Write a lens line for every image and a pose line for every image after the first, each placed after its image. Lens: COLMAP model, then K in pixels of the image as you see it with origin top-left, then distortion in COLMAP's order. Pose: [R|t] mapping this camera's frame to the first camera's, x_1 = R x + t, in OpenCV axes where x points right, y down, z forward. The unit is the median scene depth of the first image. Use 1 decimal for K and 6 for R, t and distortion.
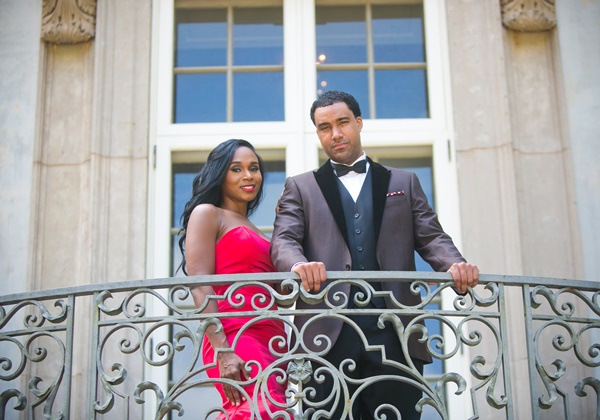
lens RADIAL K [[1396.9, 0, 300.0], [0, 1396.9, 210.0], [0, 0, 1]] dist [0.055194, 0.245113]
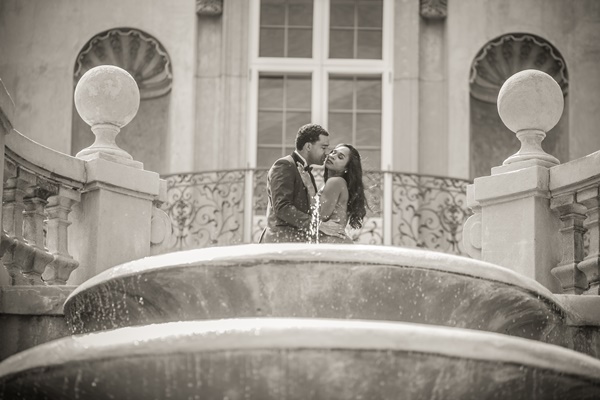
lens RADIAL K [[2556.2, 0, 300.0], [0, 2556.2, 200.0], [0, 0, 1]] dist [1.457251, 1.231230]
pose [[0.999061, 0.042093, 0.010219, -0.060888], [-0.043283, 0.979271, 0.197876, -0.624333], [-0.001678, -0.198133, 0.980174, -2.842101]]
